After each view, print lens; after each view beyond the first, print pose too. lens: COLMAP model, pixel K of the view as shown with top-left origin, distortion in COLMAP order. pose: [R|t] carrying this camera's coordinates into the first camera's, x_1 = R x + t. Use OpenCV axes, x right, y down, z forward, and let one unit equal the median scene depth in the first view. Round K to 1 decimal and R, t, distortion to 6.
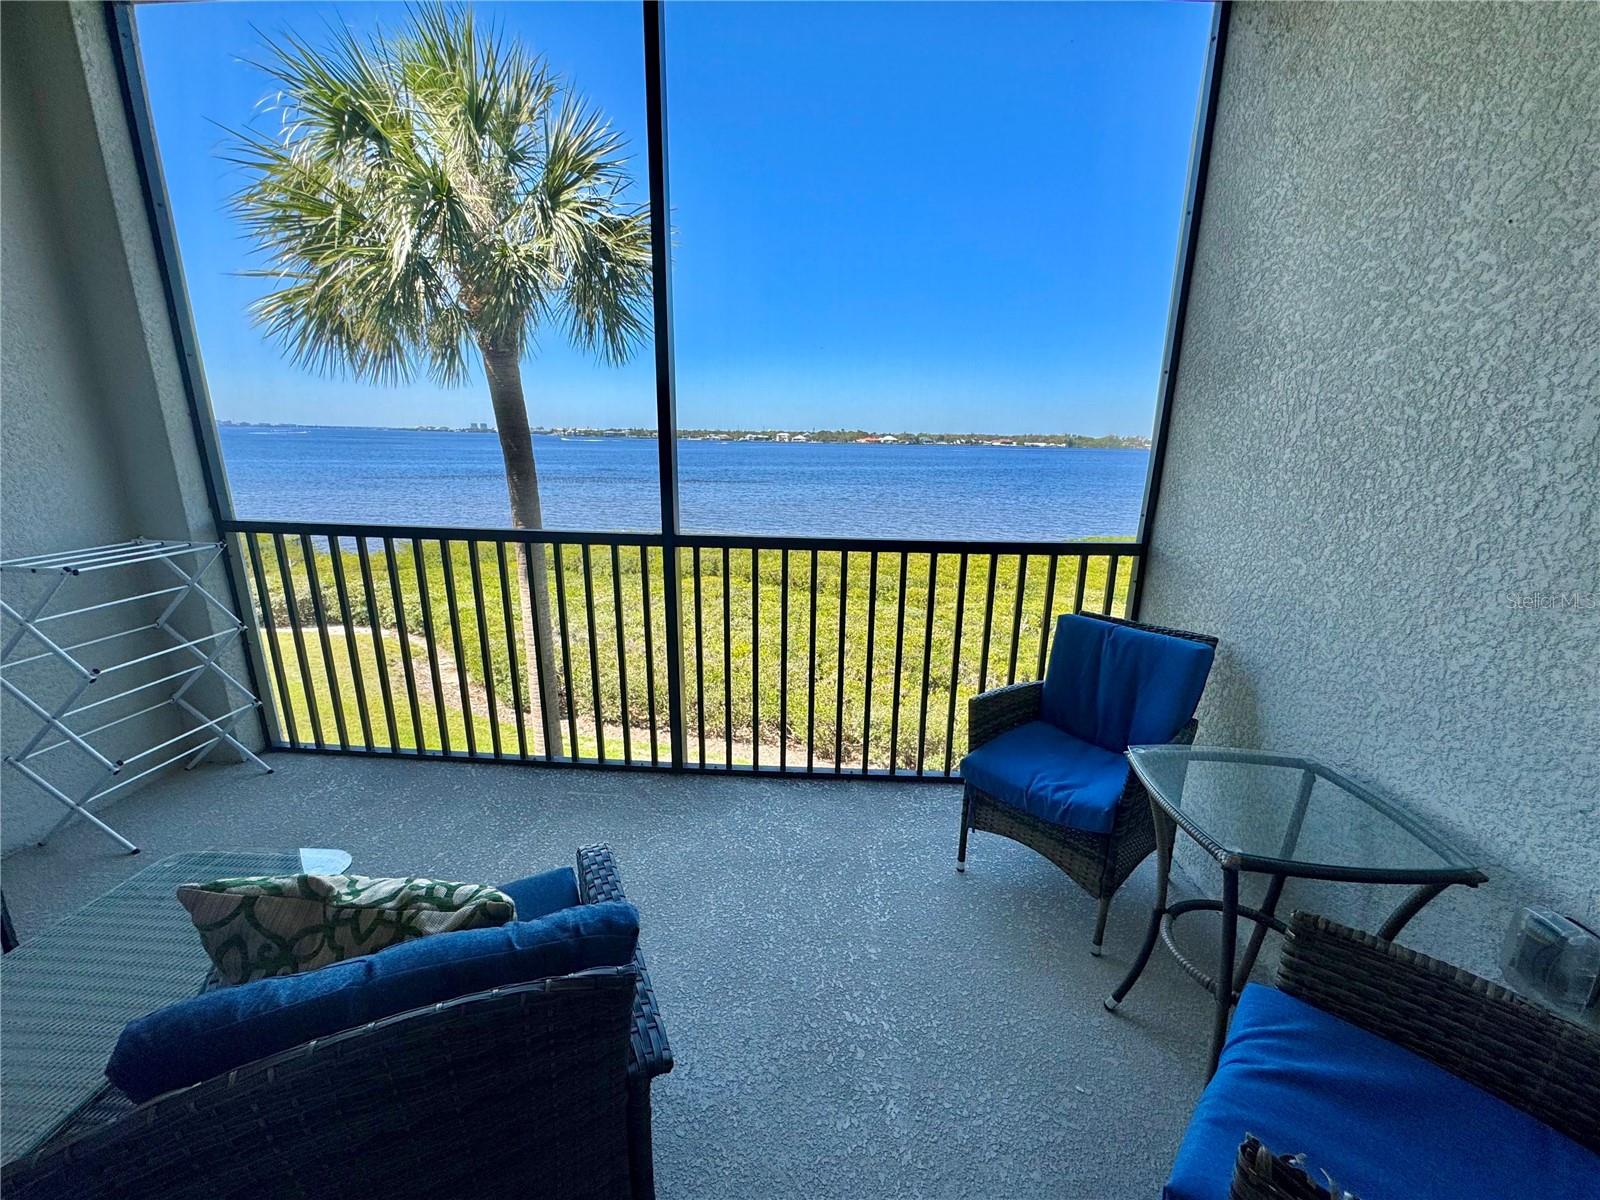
lens RADIAL K [[643.0, 0, 800.0], [0, 643.0, 600.0], [0, 0, 1]] dist [-0.002123, -0.000214]
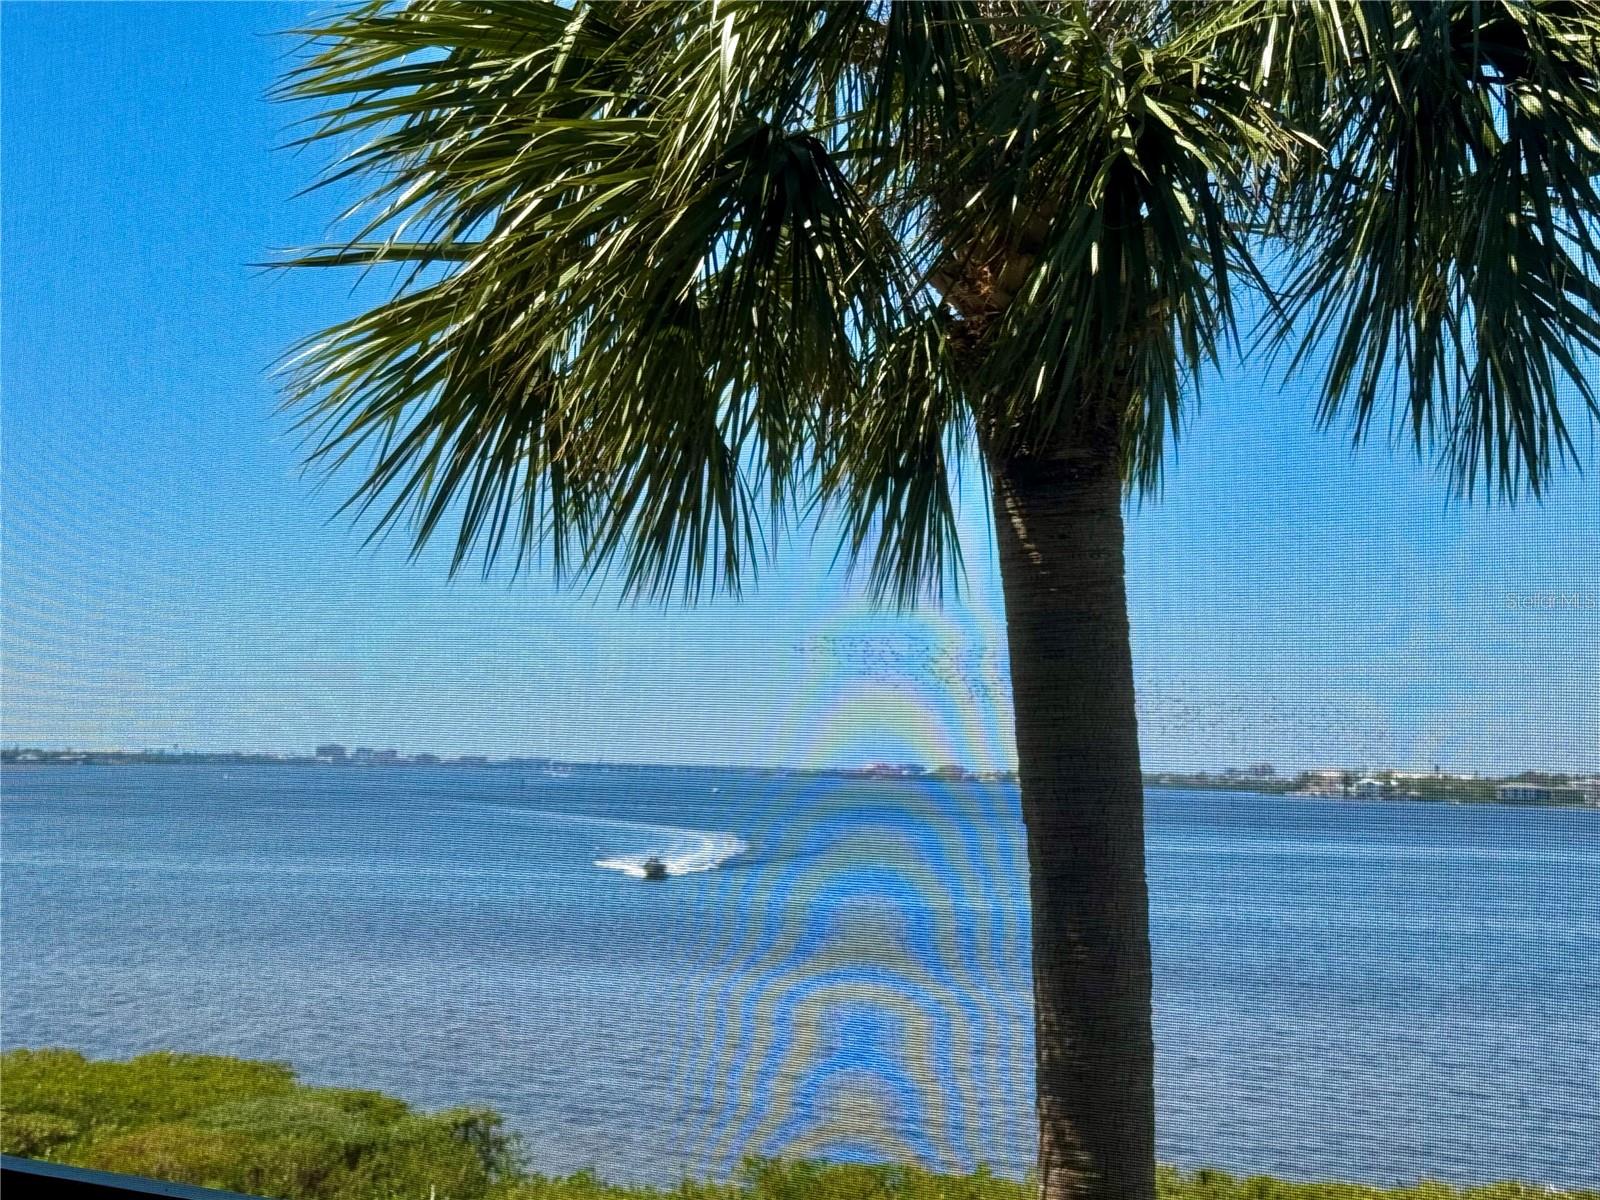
lens RADIAL K [[2539.7, 0, 800.0], [0, 2539.7, 600.0], [0, 0, 1]] dist [0.094420, 0.119550]
pose [[0.850339, -0.036631, -0.524958, -0.028516], [-0.134571, 0.949268, -0.284220, -0.037275], [0.508737, 0.312328, 0.802270, 0.160567]]
